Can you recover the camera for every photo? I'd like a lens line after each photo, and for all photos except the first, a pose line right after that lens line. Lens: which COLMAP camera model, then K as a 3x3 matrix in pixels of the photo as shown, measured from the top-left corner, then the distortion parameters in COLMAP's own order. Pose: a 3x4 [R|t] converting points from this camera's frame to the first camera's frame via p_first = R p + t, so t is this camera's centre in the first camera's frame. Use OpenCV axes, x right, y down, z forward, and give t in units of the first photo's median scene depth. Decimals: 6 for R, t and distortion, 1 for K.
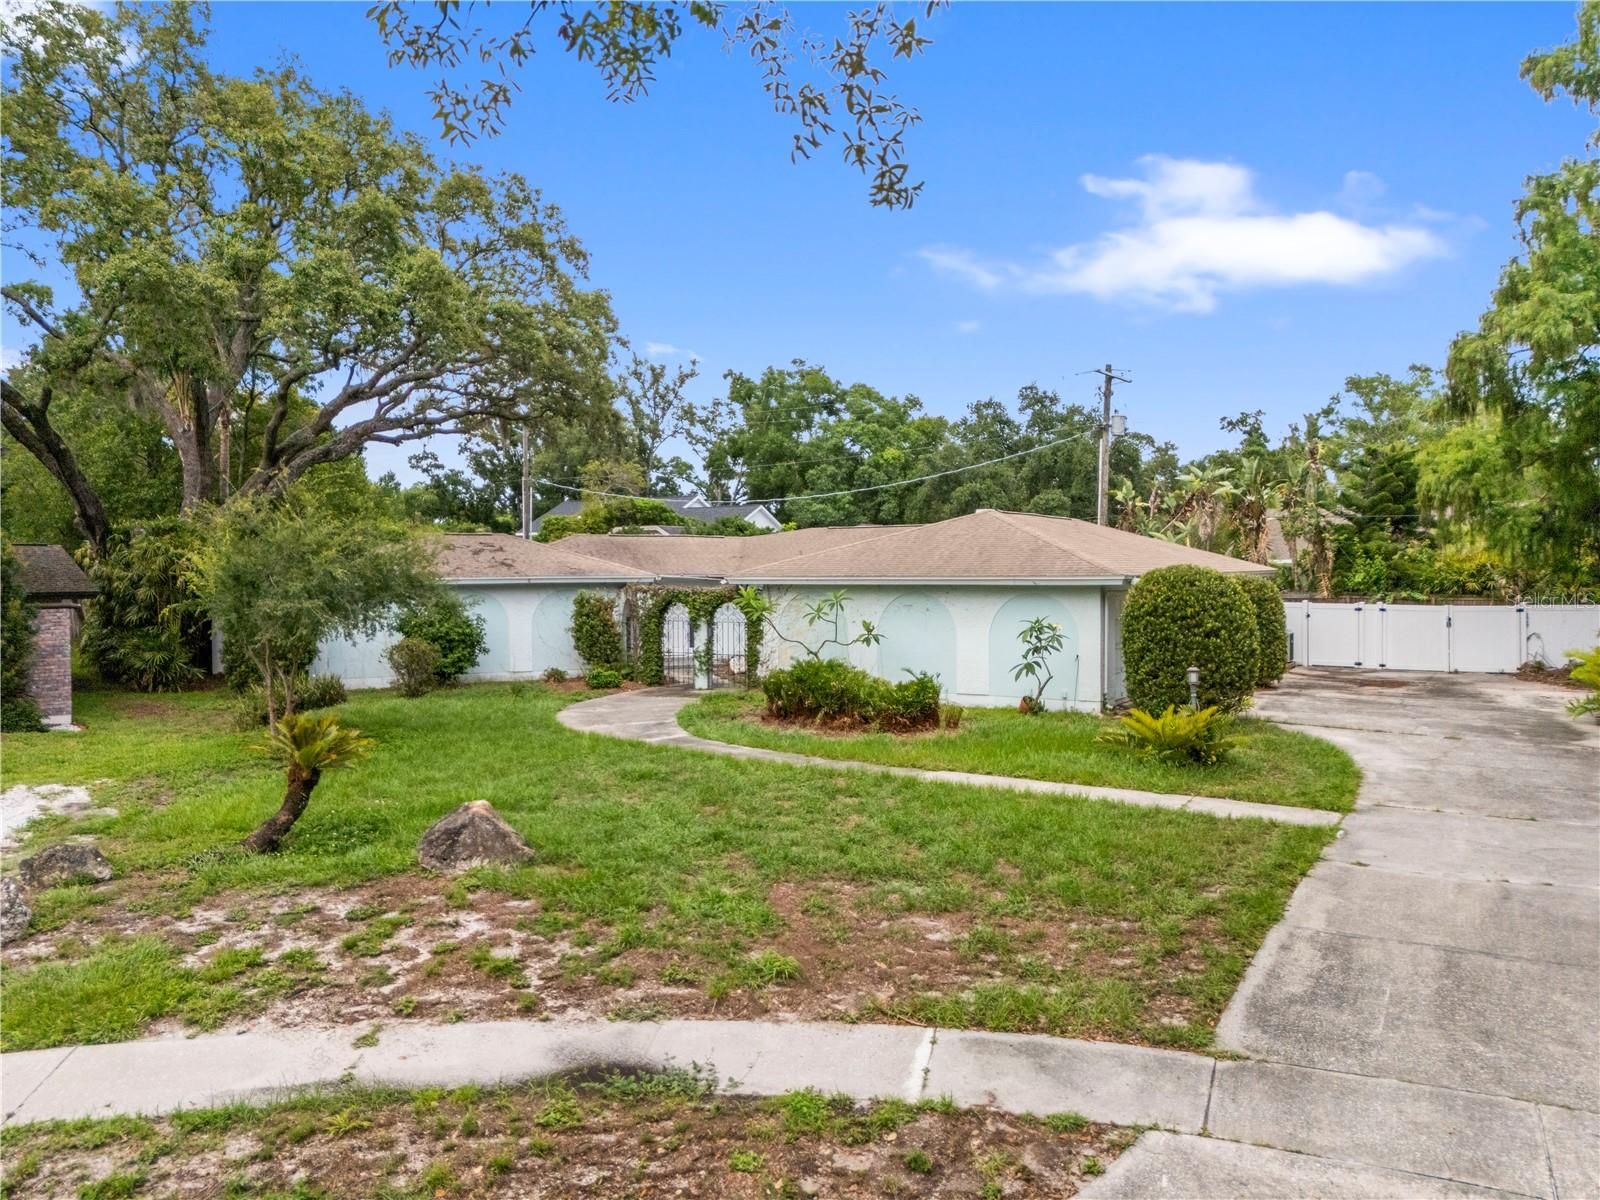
lens RADIAL K [[1172.6, 0, 800.0], [0, 1172.6, 600.0], [0, 0, 1]] dist [0.071761, -0.062452]
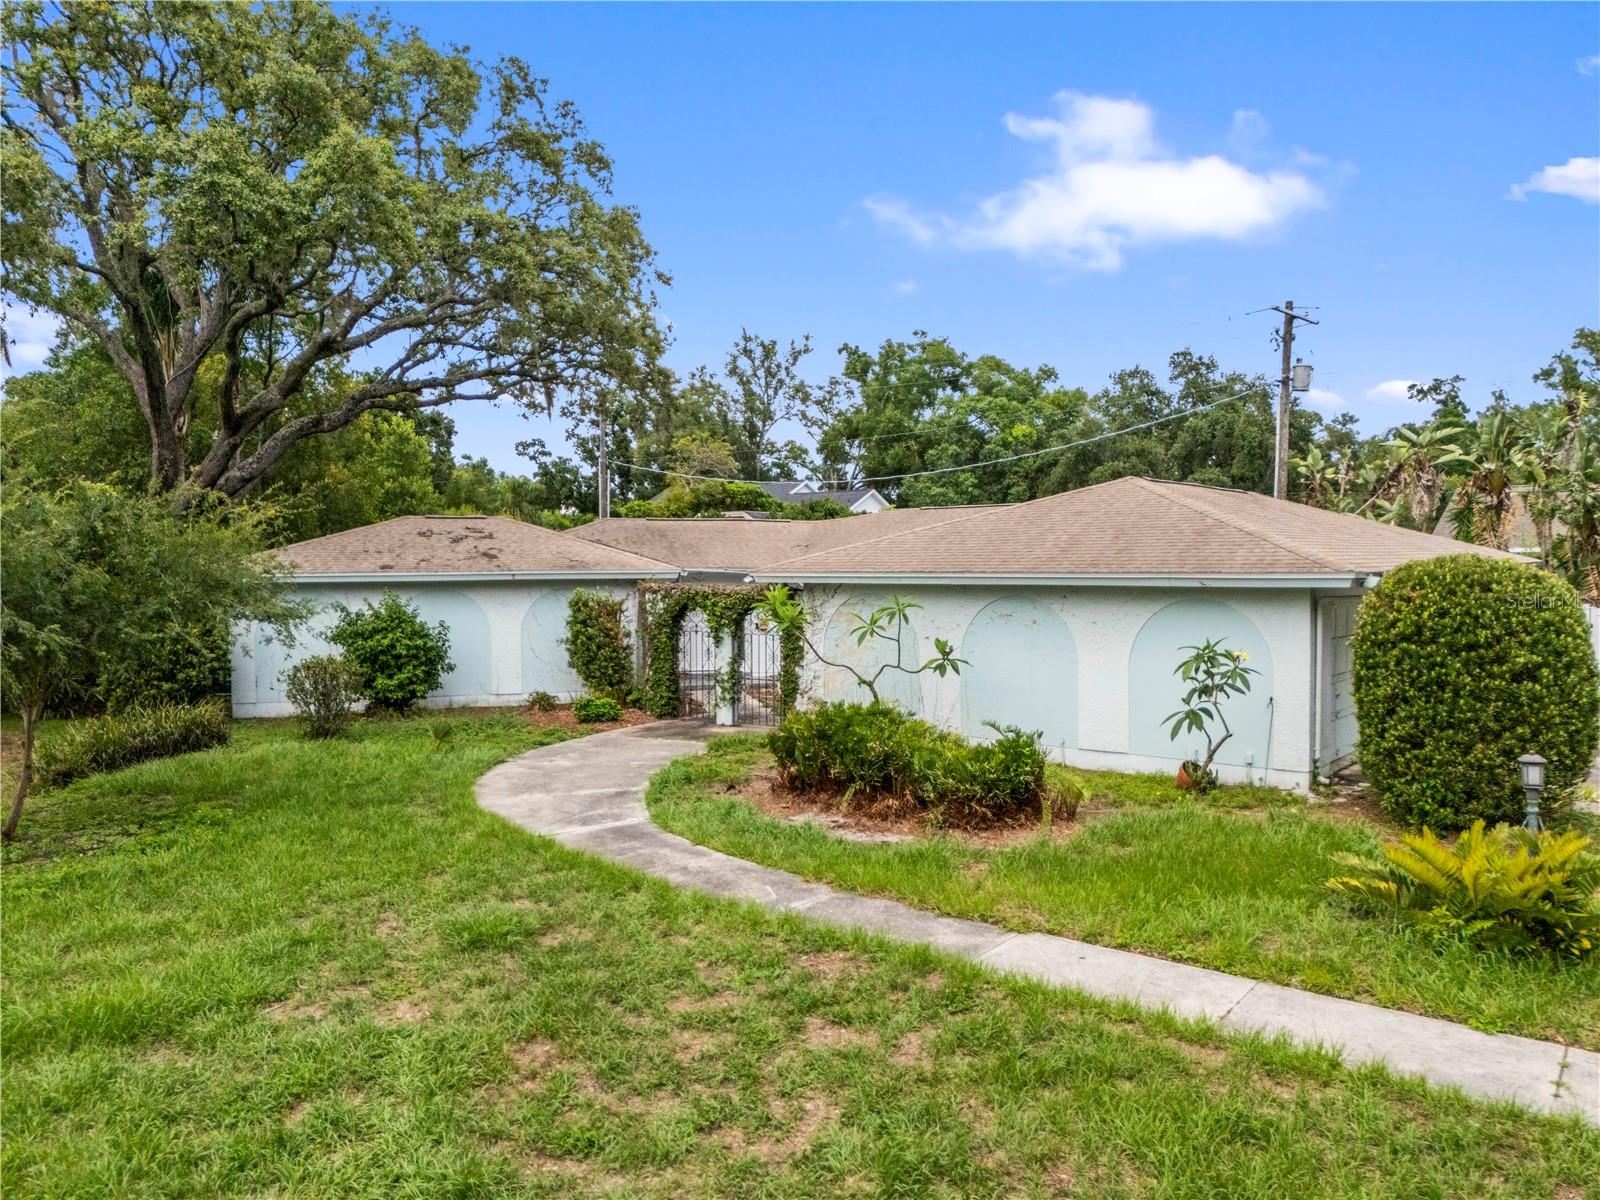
lens RADIAL K [[1172.6, 0, 800.0], [0, 1172.6, 600.0], [0, 0, 1]] dist [0.071761, -0.062452]
pose [[0.993145, 0.003292, -0.116841, 0.029524], [-0.002348, 0.999964, 0.008209, -0.005247], [0.116863, -0.007879, 0.993117, 0.171694]]
